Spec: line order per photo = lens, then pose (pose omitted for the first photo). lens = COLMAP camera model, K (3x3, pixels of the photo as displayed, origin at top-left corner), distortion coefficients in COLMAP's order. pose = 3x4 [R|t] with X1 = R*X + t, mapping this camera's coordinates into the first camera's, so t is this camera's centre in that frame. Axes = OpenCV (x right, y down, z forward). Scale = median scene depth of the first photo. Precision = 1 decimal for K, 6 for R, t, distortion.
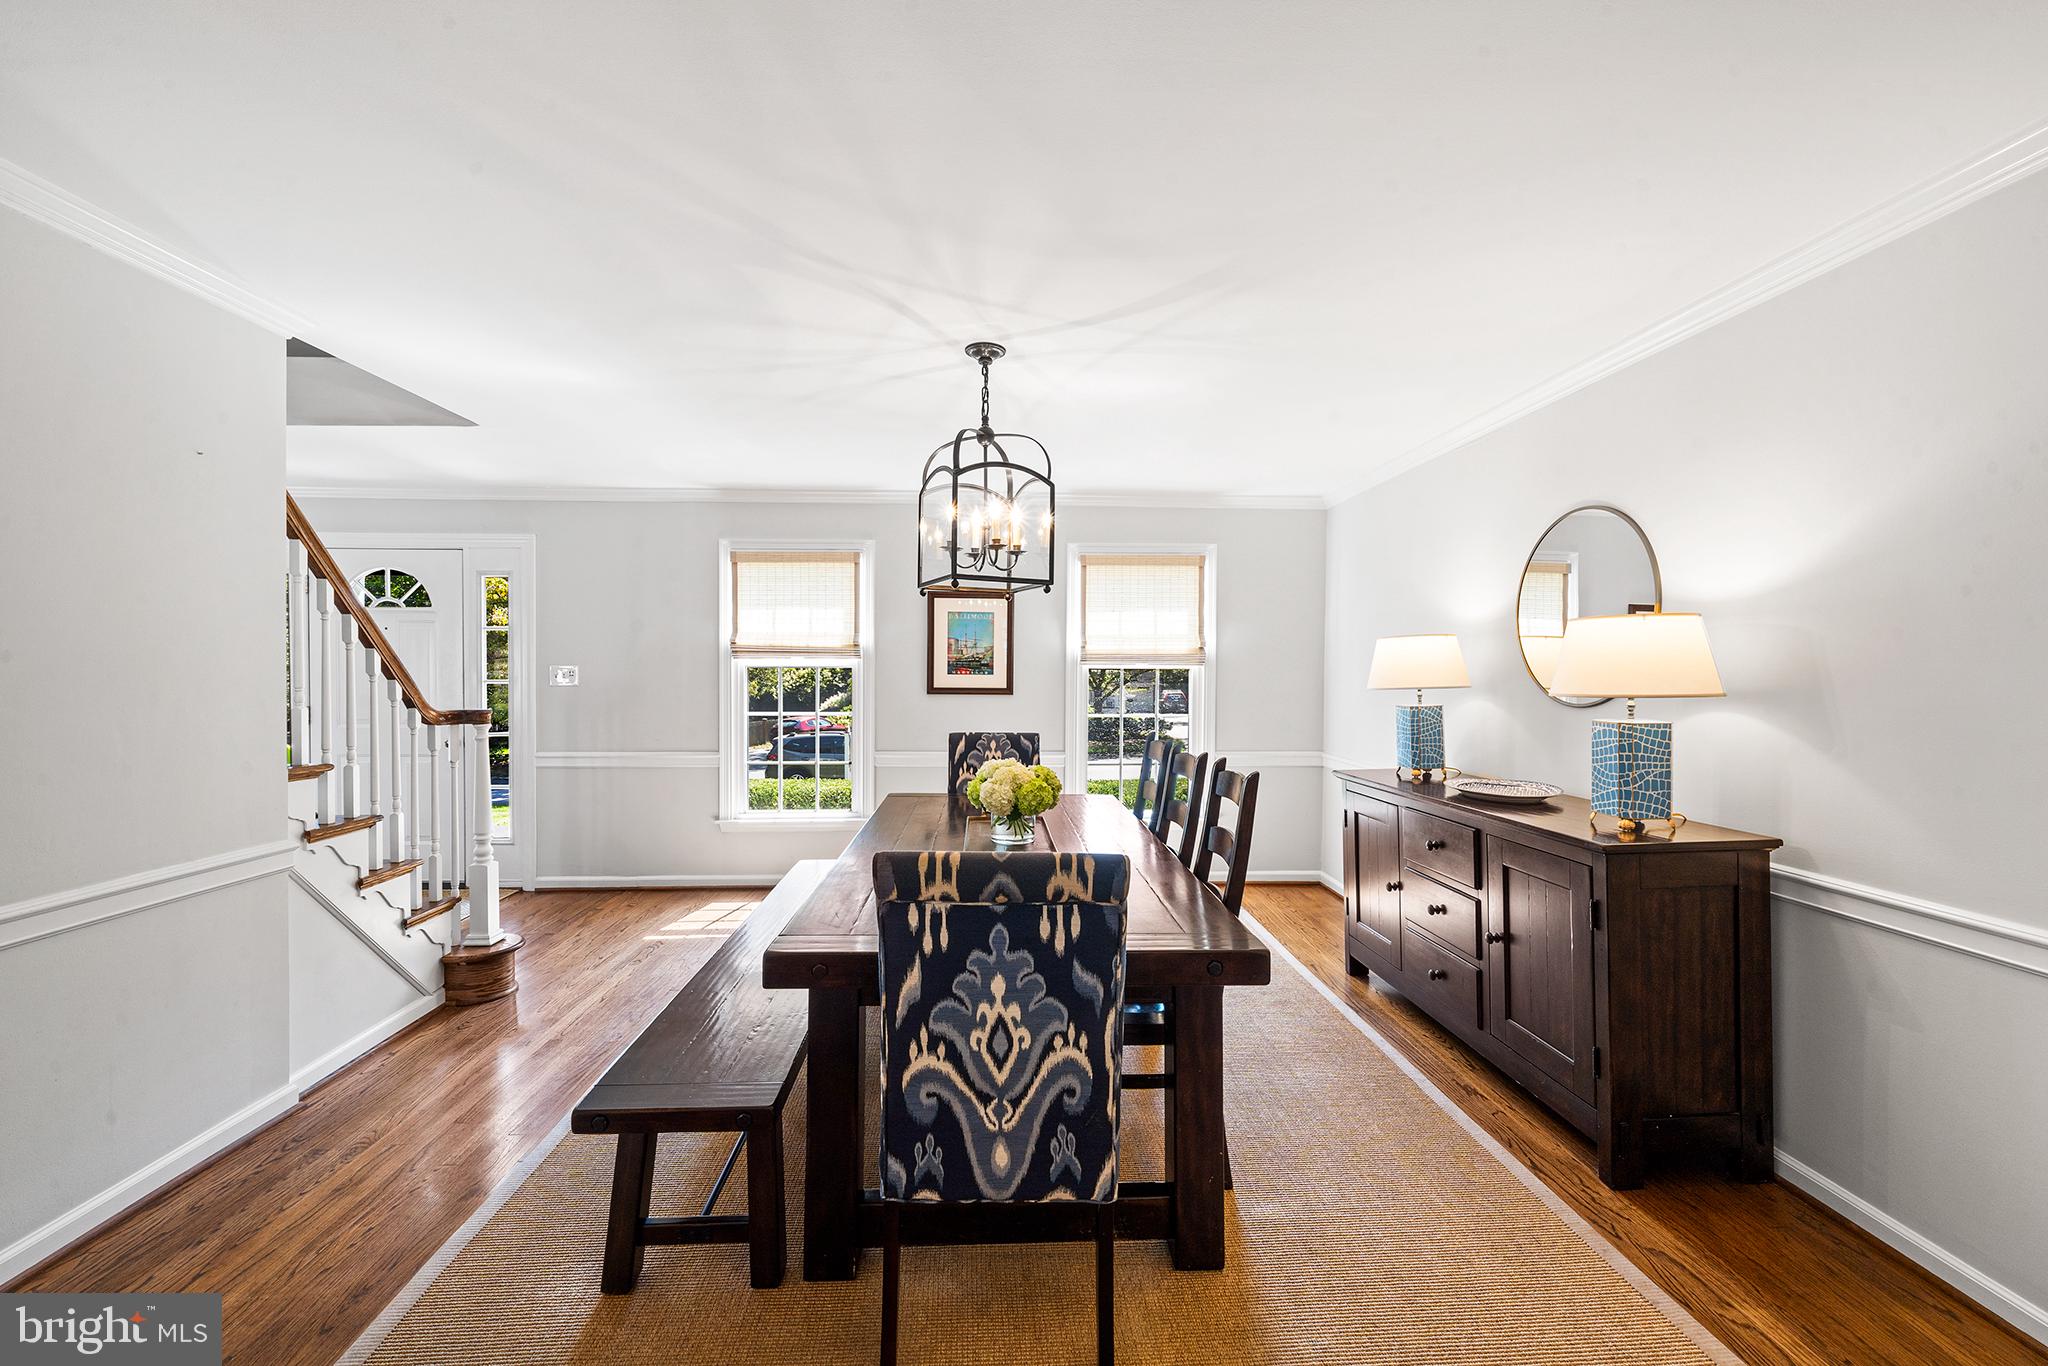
lens RADIAL K [[842.5, 0, 1029.7], [0, 842.5, 679.8], [0, 0, 1]] dist [0.000545, 0.000039]
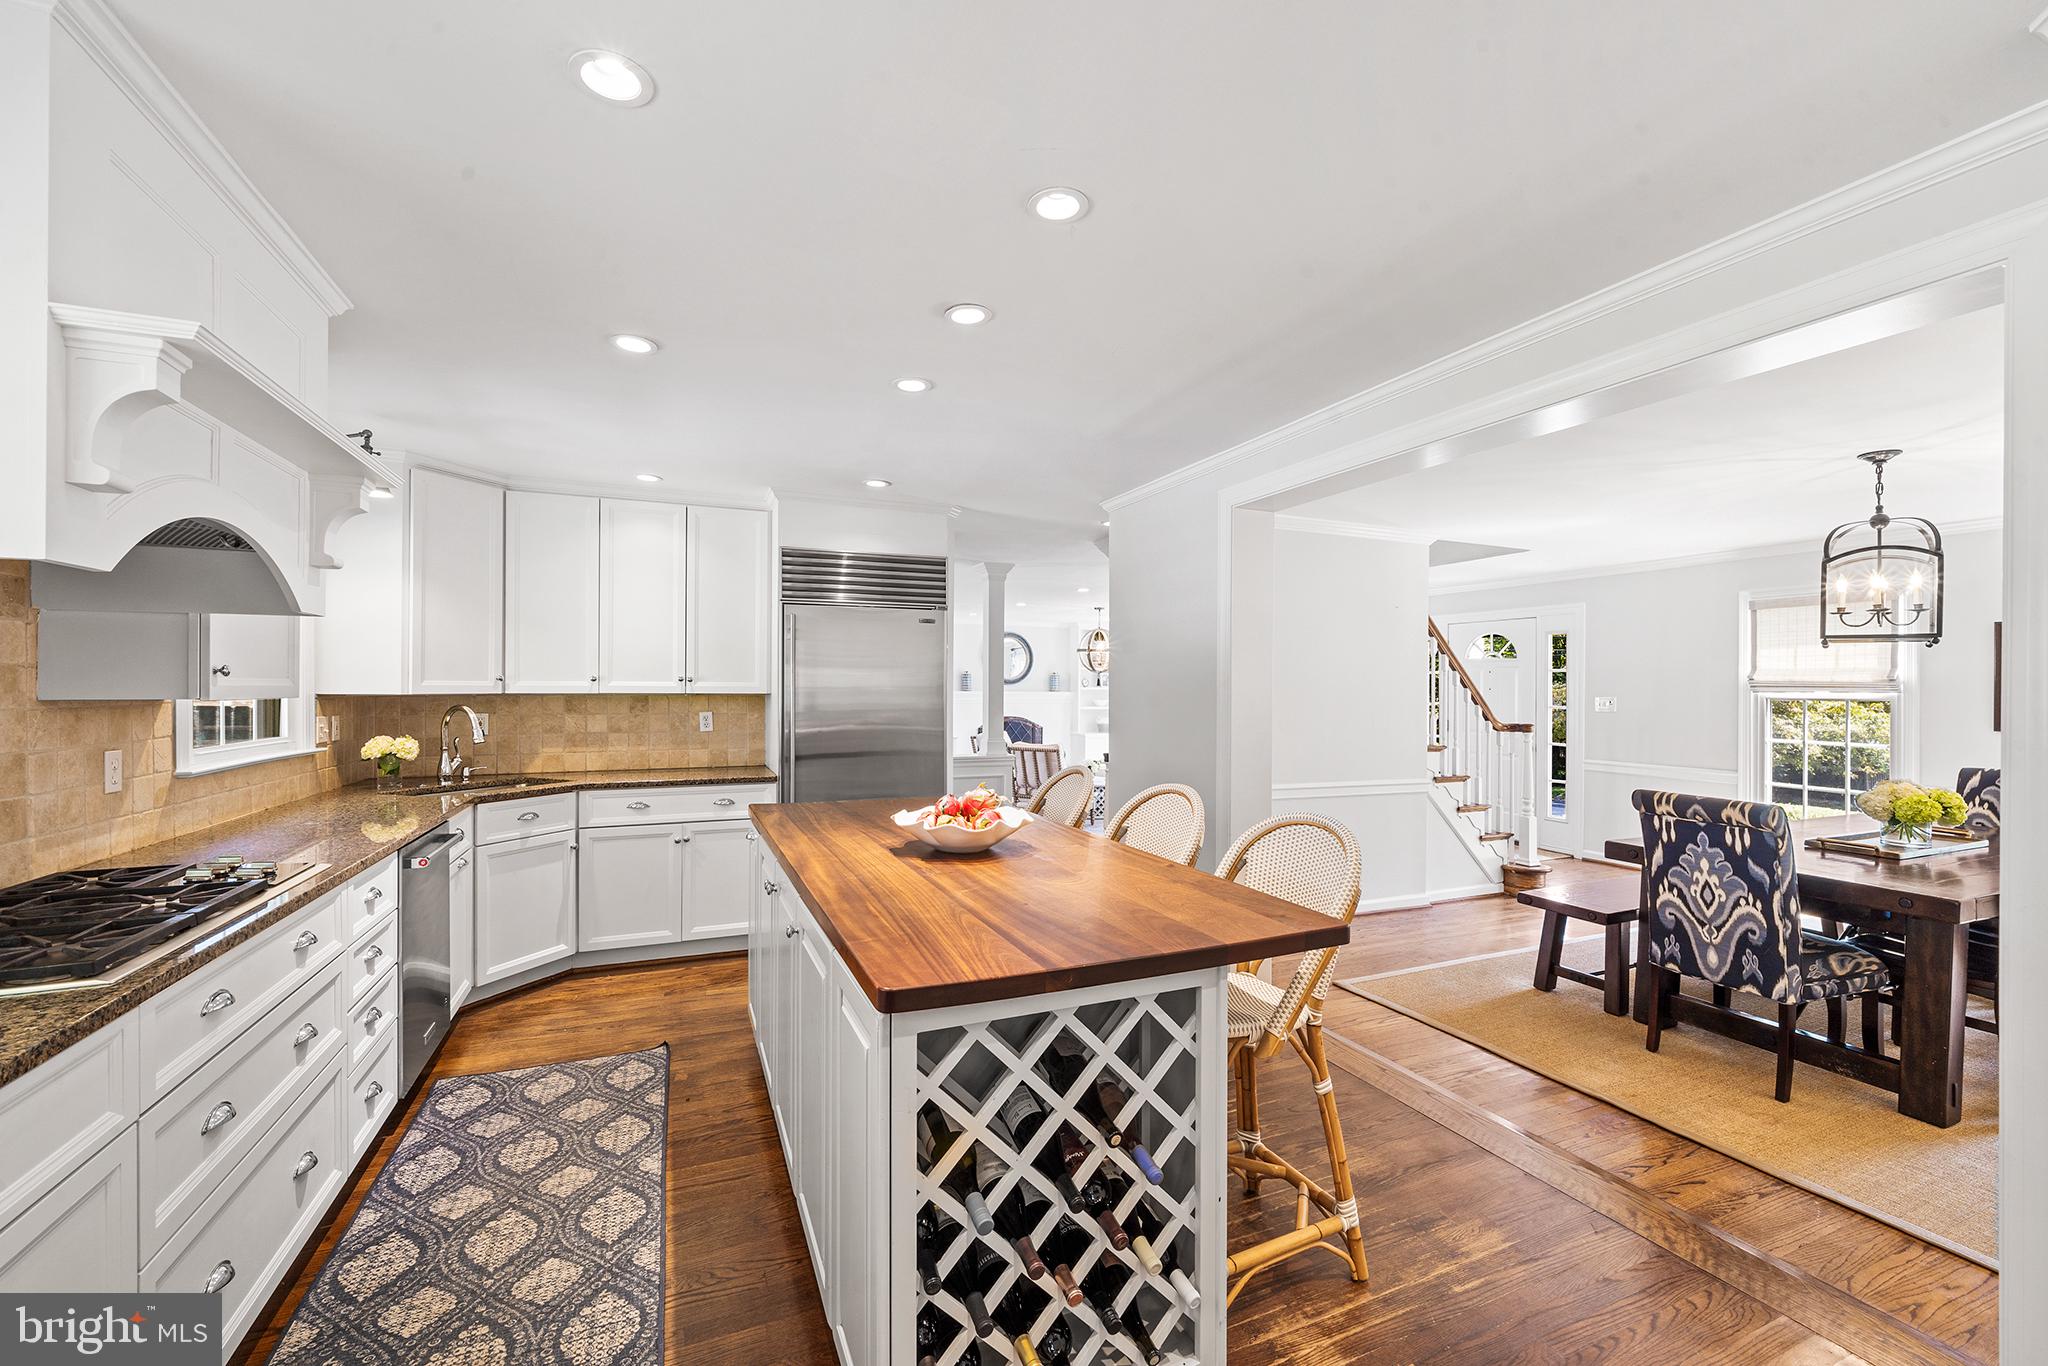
lens RADIAL K [[842.5, 0, 1029.7], [0, 842.5, 679.8], [0, 0, 1]] dist [0.000545, 0.000039]
pose [[0.371092, -0.008255, -0.928559, 1.200653], [-0.021800, 0.999607, -0.017599, -0.001801], [0.928340, 0.026774, 0.370767, -1.203123]]
